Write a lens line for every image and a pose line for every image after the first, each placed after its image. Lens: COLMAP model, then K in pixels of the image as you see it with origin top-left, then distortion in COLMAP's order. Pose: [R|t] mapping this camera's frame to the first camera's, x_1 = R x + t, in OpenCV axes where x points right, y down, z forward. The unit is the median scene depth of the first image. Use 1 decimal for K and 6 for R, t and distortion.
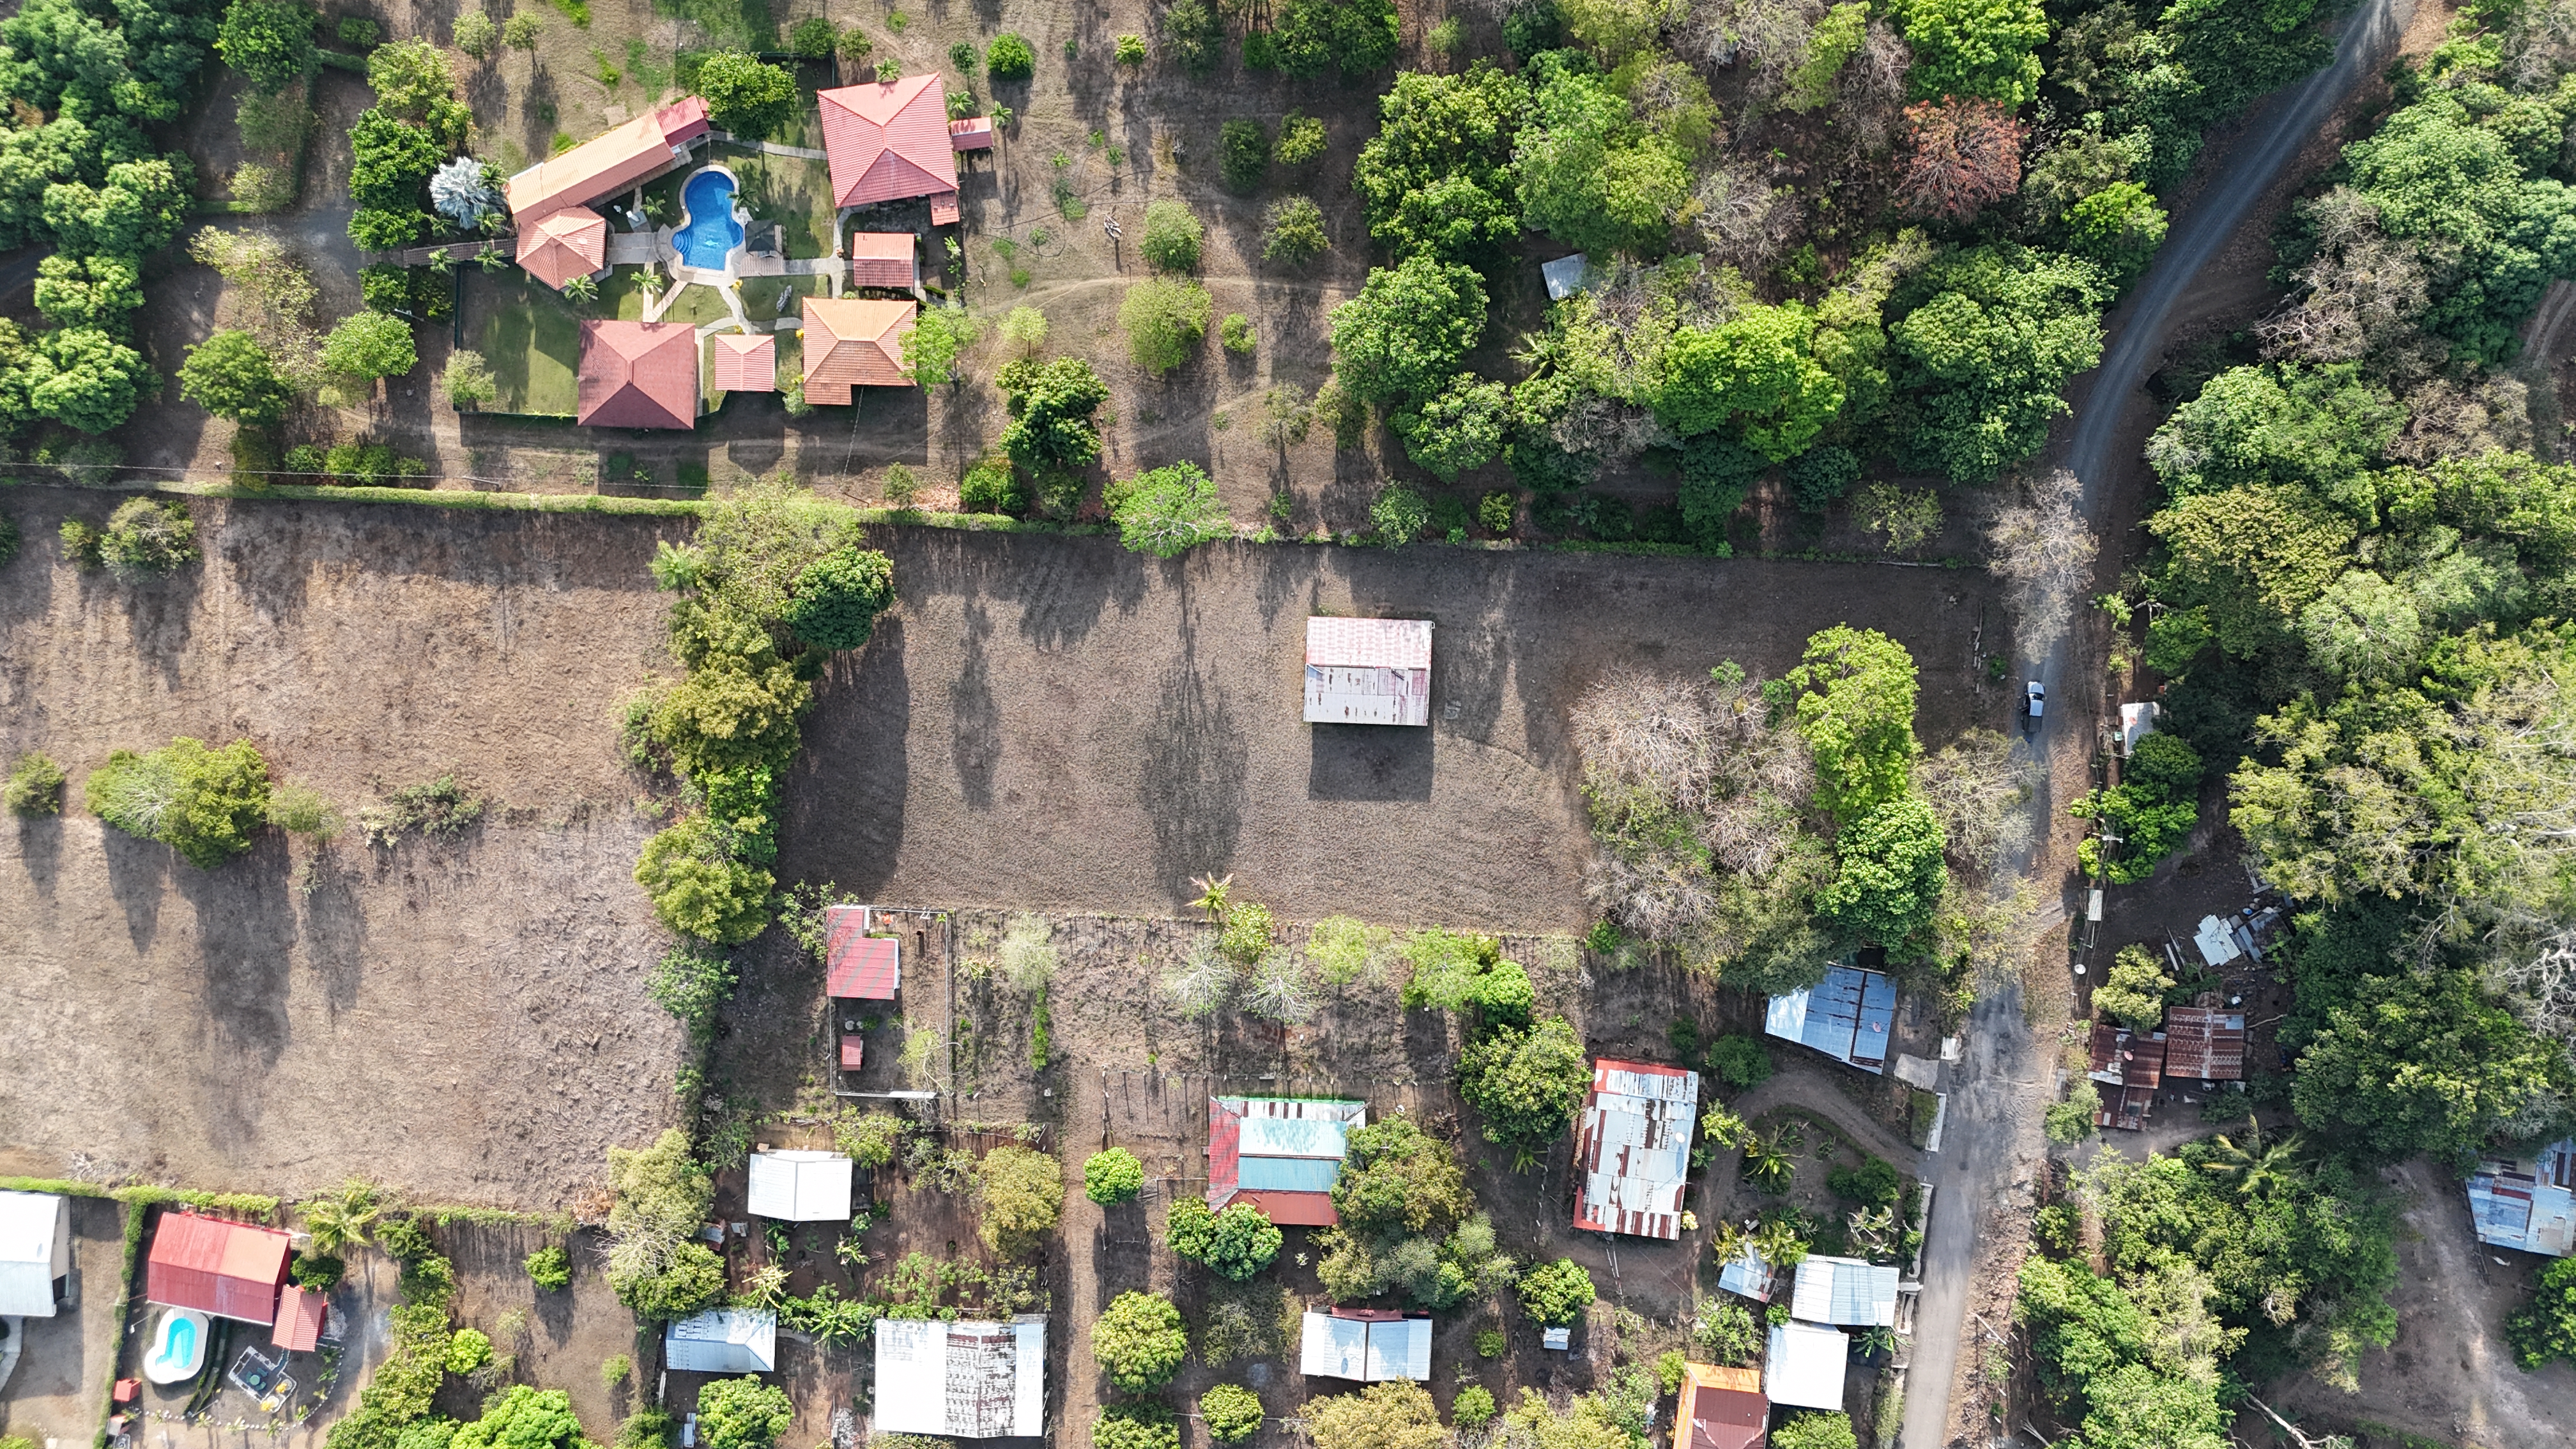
lens RADIAL K [[1858.2, 0, 1290.1], [0, 1858.2, 690.1], [0, 0, 1]] dist [0.001023, -0.003377]
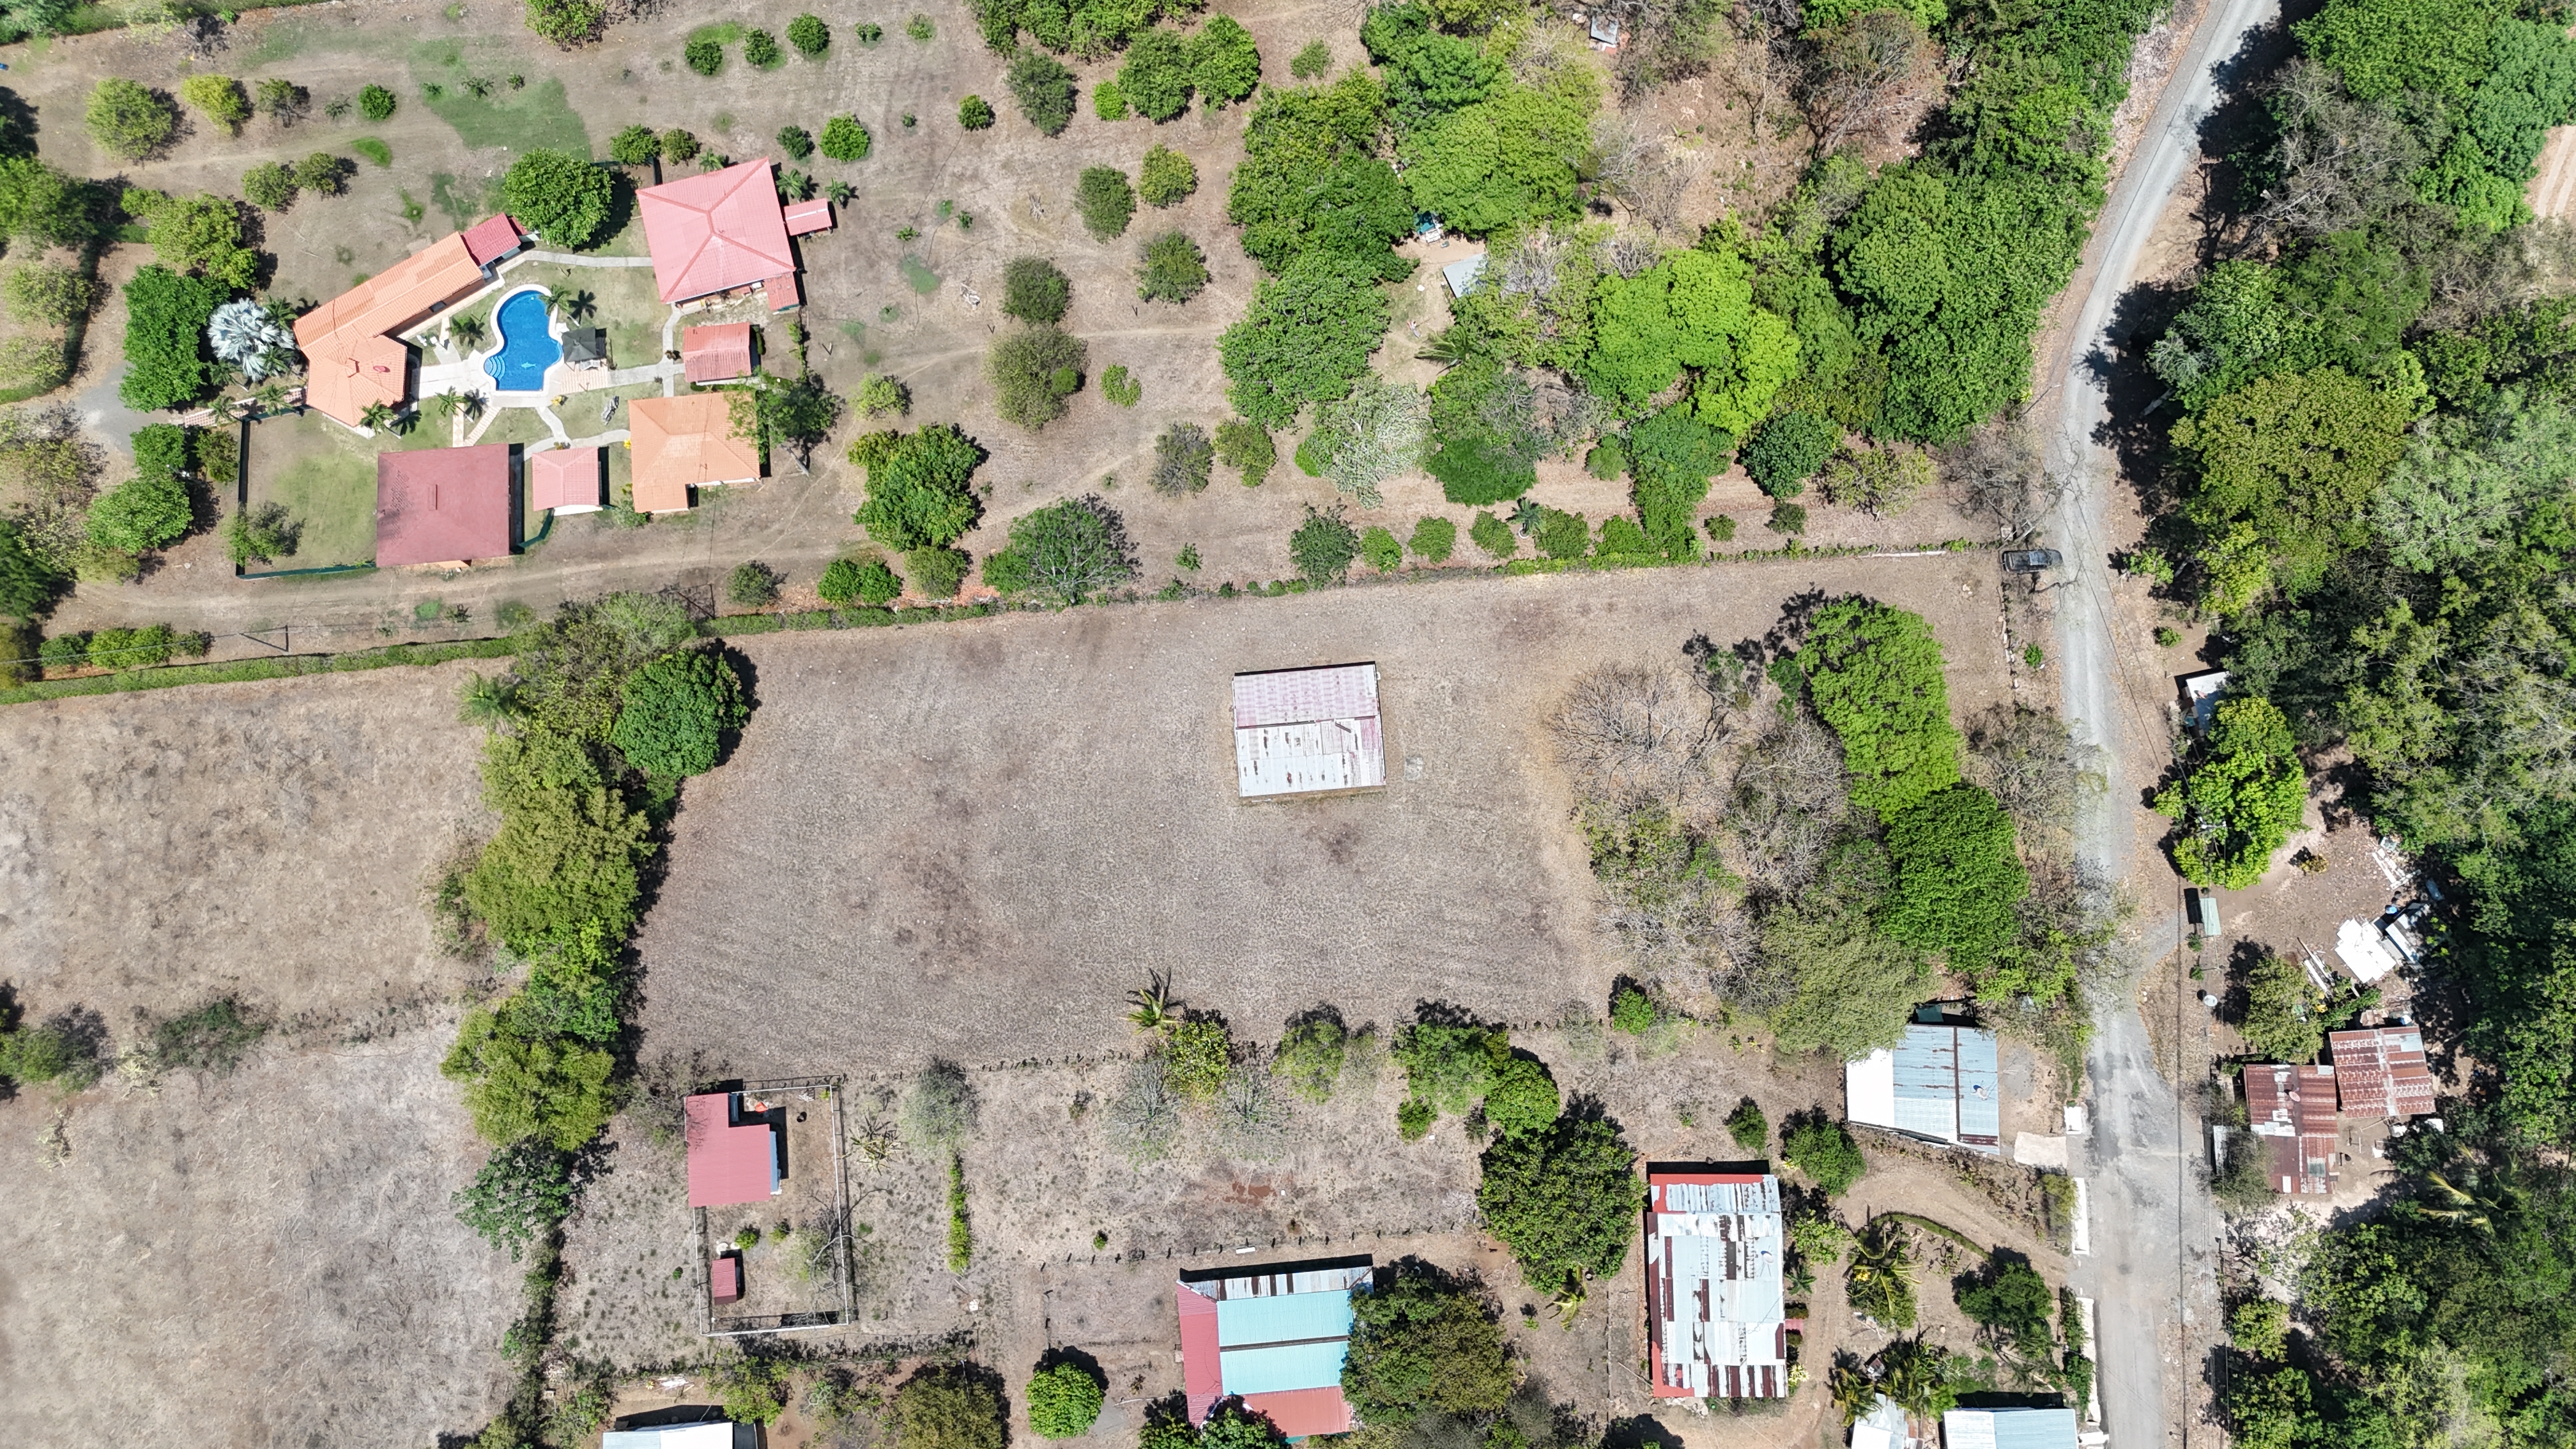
lens RADIAL K [[1858.2, 0, 1290.1], [0, 1858.2, 690.1], [0, 0, 1]] dist [0.001023, -0.003377]
pose [[0.992942, -0.116701, 0.021127, 0.017872], [0.118400, 0.965140, -0.233421, 0.166045], [0.006850, 0.234275, 0.972146, 0.166011]]
